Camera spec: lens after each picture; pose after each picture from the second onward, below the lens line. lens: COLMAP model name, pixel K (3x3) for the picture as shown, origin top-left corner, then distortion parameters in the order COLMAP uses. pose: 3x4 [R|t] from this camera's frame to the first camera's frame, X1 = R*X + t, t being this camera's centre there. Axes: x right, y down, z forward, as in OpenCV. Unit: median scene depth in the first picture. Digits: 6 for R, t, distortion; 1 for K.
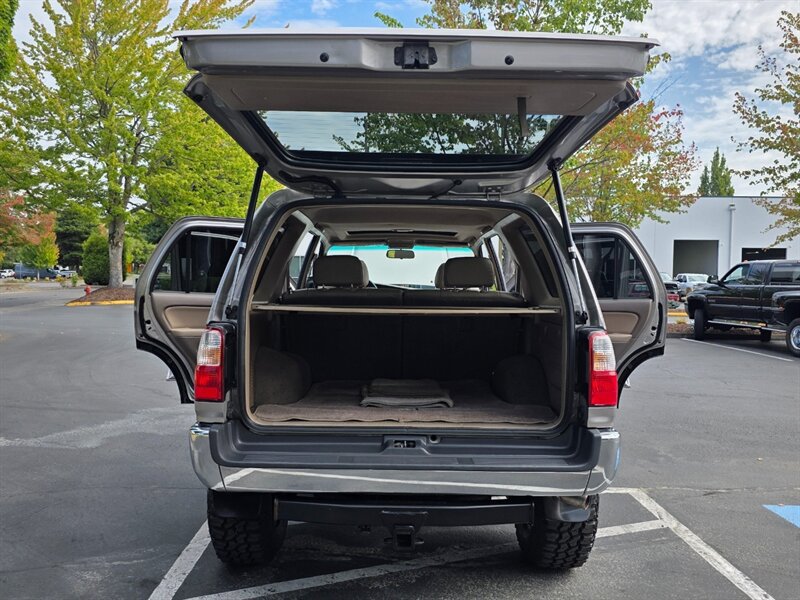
lens RADIAL K [[687.5, 0, 397.7], [0, 687.5, 301.4], [0, 0, 1]] dist [0.037660, -0.012421]
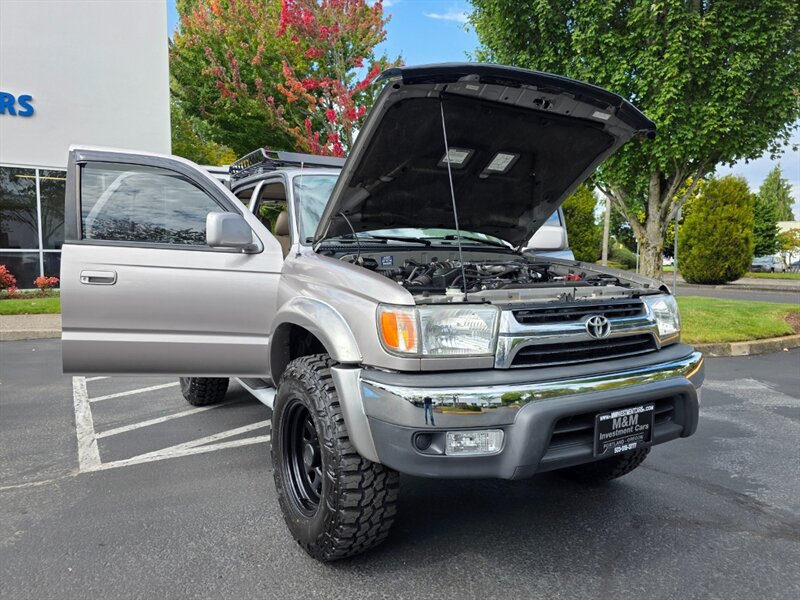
lens RADIAL K [[560.9, 0, 397.5], [0, 560.9, 295.8], [0, 0, 1]] dist [0.027117, -0.002779]
pose [[-0.868084, 0.019672, -0.496027, 0.486589], [-0.032065, 0.994906, 0.095573, -0.018876], [0.495380, 0.098871, -0.863031, 2.405155]]
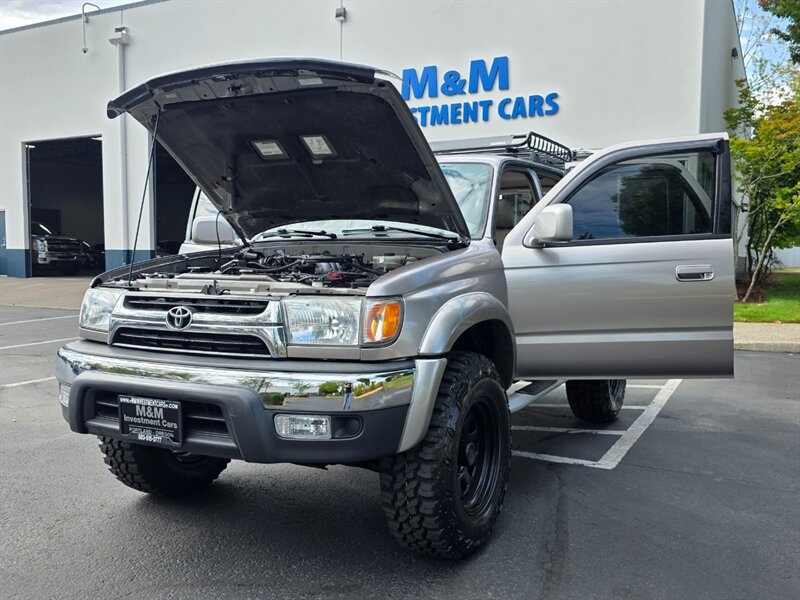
lens RADIAL K [[733.1, 0, 400.0], [0, 733.1, 300.0], [0, 0, 1]] dist [0.043238, -0.025486]
pose [[-0.879769, -0.043939, 0.473366, -0.572191], [0.002281, 0.995318, 0.096628, -0.028828], [-0.475395, 0.086090, -0.875550, 2.562037]]
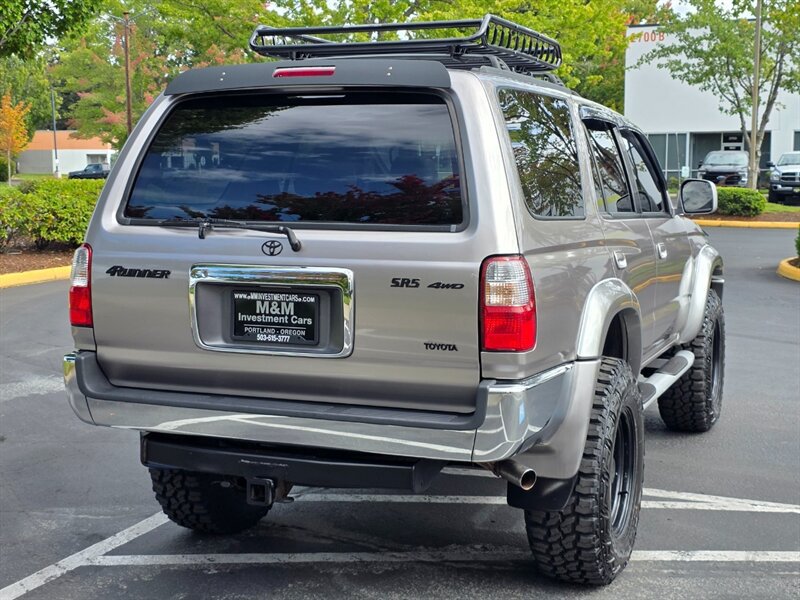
lens RADIAL K [[1156.9, 0, 399.7], [0, 1156.9, 293.1], [0, 0, 1]] dist [0.166185, -0.487115]
pose [[0.926136, 0.027629, -0.376177, 0.499958], [-0.001449, 0.997567, 0.069702, -0.003448], [0.377187, -0.064008, 0.923922, -0.181192]]
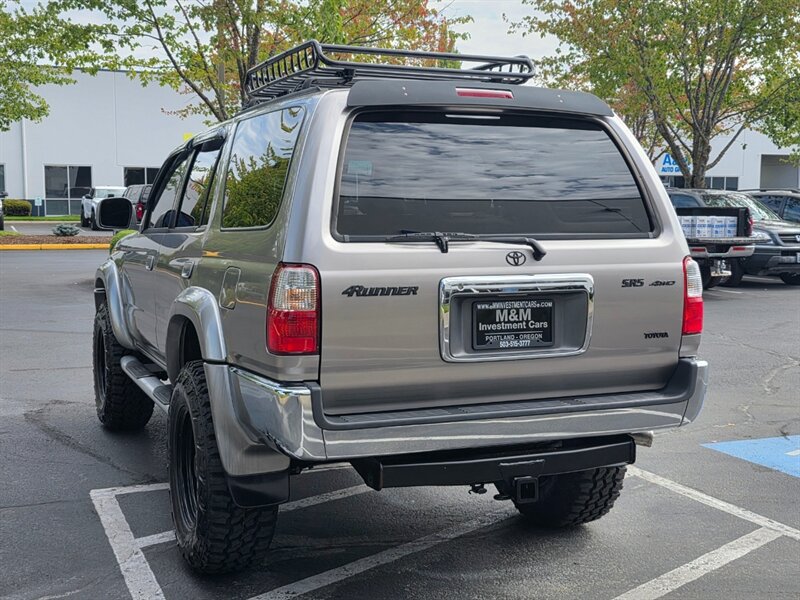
lens RADIAL K [[1004.4, 0, 404.1], [0, 1004.4, 292.1], [0, 0, 1]] dist [0.099016, -0.188779]
pose [[0.923000, -0.040505, 0.382662, -0.447552], [0.017834, 0.997879, 0.062609, -0.000969], [-0.384386, -0.050963, 0.921765, -0.102445]]
